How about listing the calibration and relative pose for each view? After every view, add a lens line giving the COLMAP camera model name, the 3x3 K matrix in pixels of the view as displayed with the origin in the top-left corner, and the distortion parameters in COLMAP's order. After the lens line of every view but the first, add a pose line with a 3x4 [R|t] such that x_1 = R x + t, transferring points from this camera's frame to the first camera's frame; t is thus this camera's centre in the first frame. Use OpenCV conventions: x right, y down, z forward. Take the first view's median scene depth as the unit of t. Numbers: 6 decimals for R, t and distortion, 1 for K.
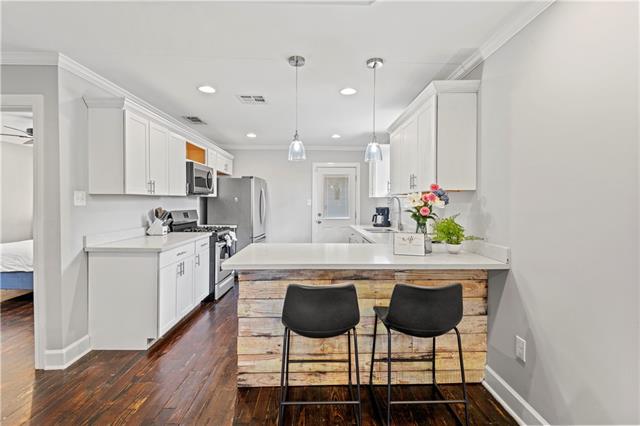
lens RADIAL K [[292.6, 0, 317.7], [0, 292.6, 209.8], [0, 0, 1]] dist [0.006044, 0.000122]
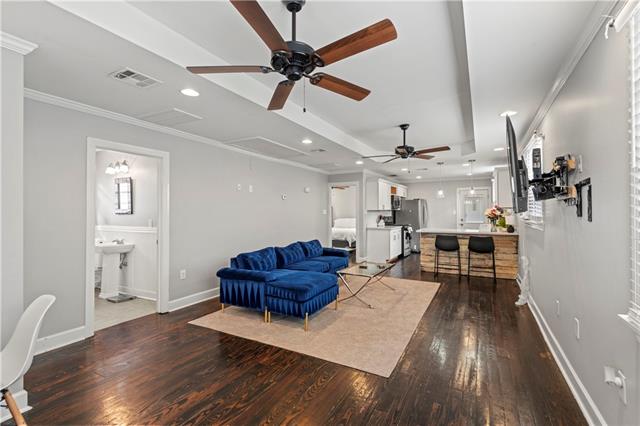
lens RADIAL K [[292.6, 0, 315.1], [0, 292.6, 211.4], [0, 0, 1]] dist [0.006044, 0.000122]
pose [[0.867445, -0.008680, -0.497457, 0.191508], [-0.005913, 0.999597, -0.027754, 0.033644], [0.497497, 0.027017, 0.867045, -1.391561]]
